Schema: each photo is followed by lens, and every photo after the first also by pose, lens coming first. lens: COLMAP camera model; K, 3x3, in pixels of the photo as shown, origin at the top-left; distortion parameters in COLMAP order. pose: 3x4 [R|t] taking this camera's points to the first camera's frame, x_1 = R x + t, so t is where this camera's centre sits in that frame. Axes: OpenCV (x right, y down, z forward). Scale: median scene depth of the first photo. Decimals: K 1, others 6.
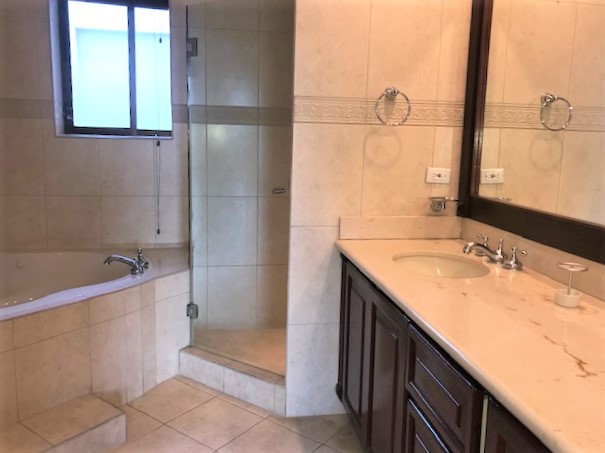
lens RADIAL K [[496.6, 0, 317.2], [0, 496.6, 210.6], [0, 0, 1]] dist [0.041059, -0.088166]
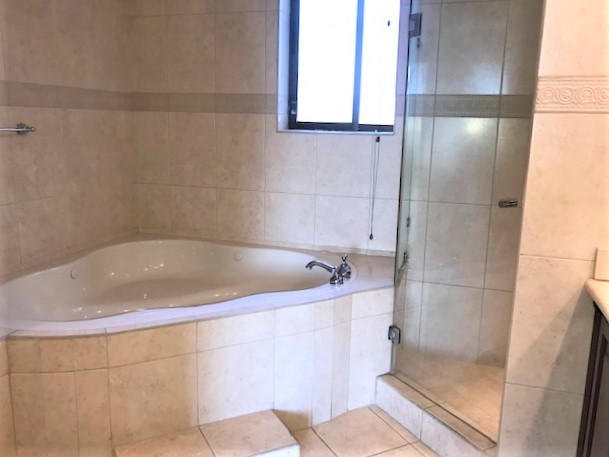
lens RADIAL K [[499.9, 0, 319.3], [0, 499.9, 212.5], [0, 0, 1]] dist [0.041059, -0.088166]
pose [[0.877726, 0.077128, -0.472915, 0.029922], [-0.069667, 0.997014, 0.033304, -0.029847], [0.474072, 0.003715, 0.880478, 0.177256]]
